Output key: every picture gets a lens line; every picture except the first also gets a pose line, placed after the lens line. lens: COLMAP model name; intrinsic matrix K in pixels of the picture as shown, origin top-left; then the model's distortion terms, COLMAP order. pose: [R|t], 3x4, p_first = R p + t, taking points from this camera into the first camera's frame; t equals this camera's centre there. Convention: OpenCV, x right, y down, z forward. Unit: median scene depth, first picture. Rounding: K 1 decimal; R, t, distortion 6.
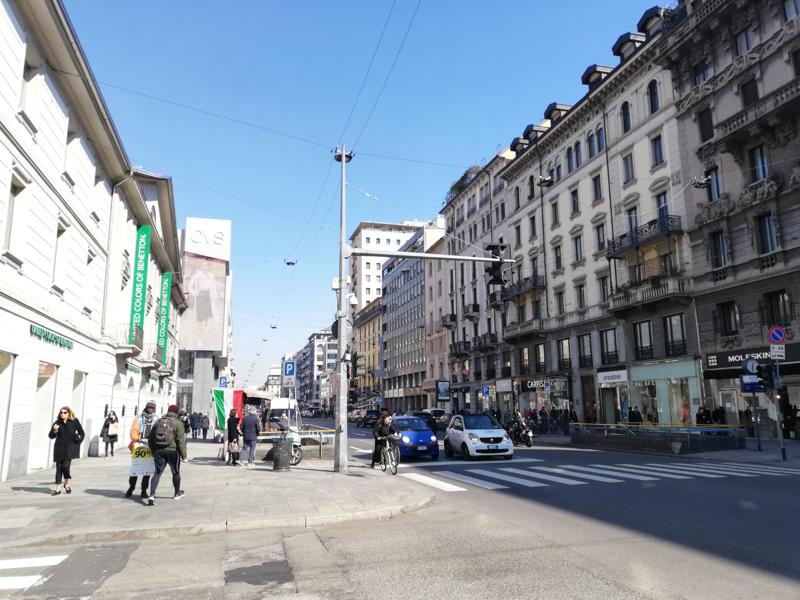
lens RADIAL K [[603.1, 0, 399.1], [0, 603.1, 302.6], [0, 0, 1]] dist [0.097289, -0.139031]
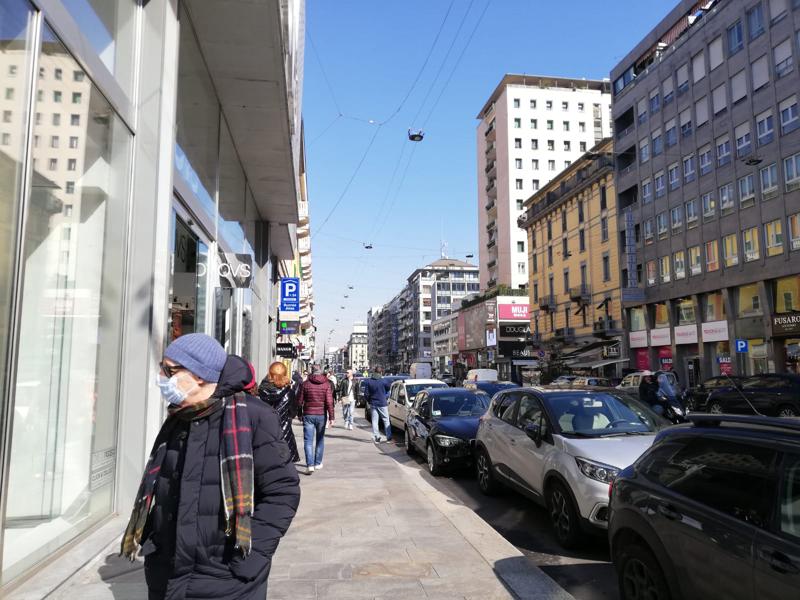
lens RADIAL K [[544.8, 0, 385.0], [0, 544.8, 305.1], [0, 0, 1]] dist [0.006945, -0.010913]
pose [[0.990664, -0.010115, -0.135954, -0.091878], [0.017098, 0.998588, 0.050290, 0.060732], [0.135253, -0.052145, 0.989438, 0.337973]]
